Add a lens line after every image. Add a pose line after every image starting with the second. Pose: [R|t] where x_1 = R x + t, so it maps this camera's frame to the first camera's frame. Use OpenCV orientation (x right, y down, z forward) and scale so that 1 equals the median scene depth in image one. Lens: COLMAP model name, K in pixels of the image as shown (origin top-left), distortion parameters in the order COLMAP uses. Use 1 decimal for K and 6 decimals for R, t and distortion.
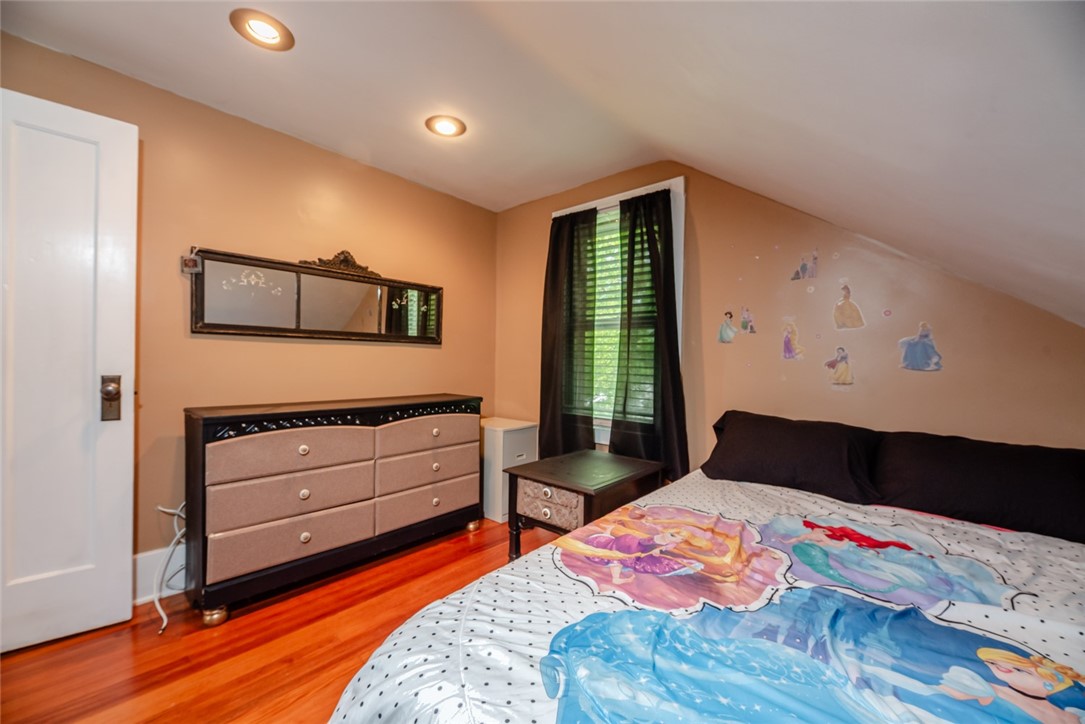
lens RADIAL K [[439.8, 0, 547.5], [0, 439.8, 361.9], [0, 0, 1]] dist [-0.003654, -0.000925]
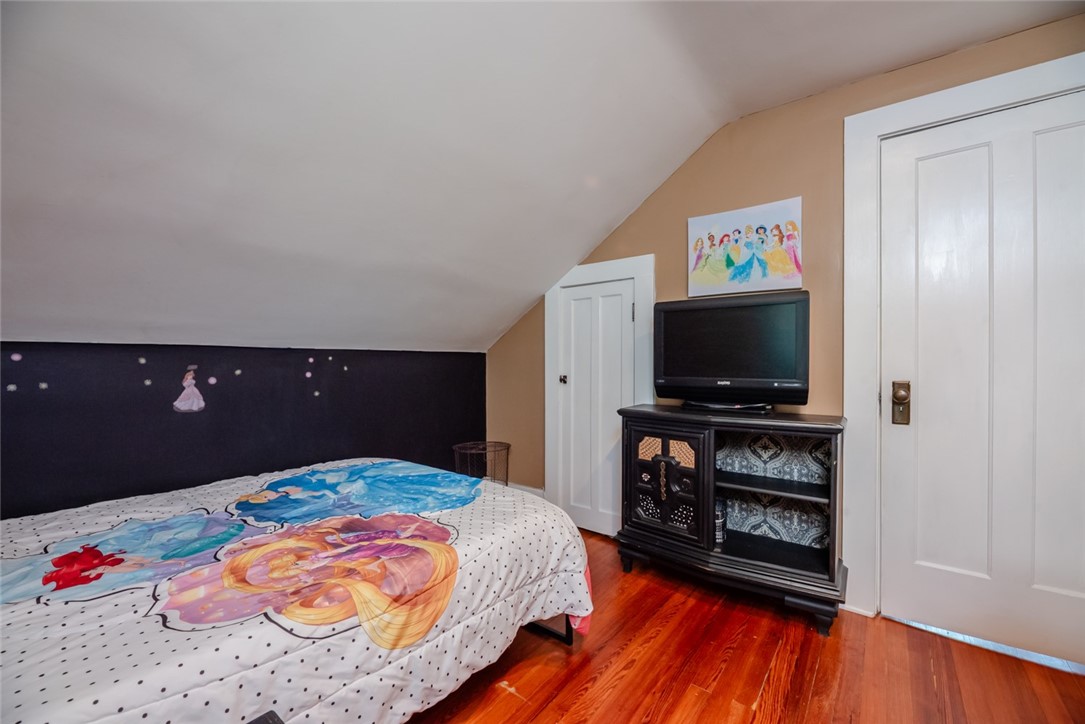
lens RADIAL K [[439.8, 0, 547.5], [0, 439.8, 361.9], [0, 0, 1]] dist [-0.003654, -0.000925]
pose [[-0.998889, -0.013970, -0.045000, -0.155647], [-0.013741, 0.999891, -0.005394, 0.003504], [0.045070, -0.004770, -0.998972, 2.061245]]
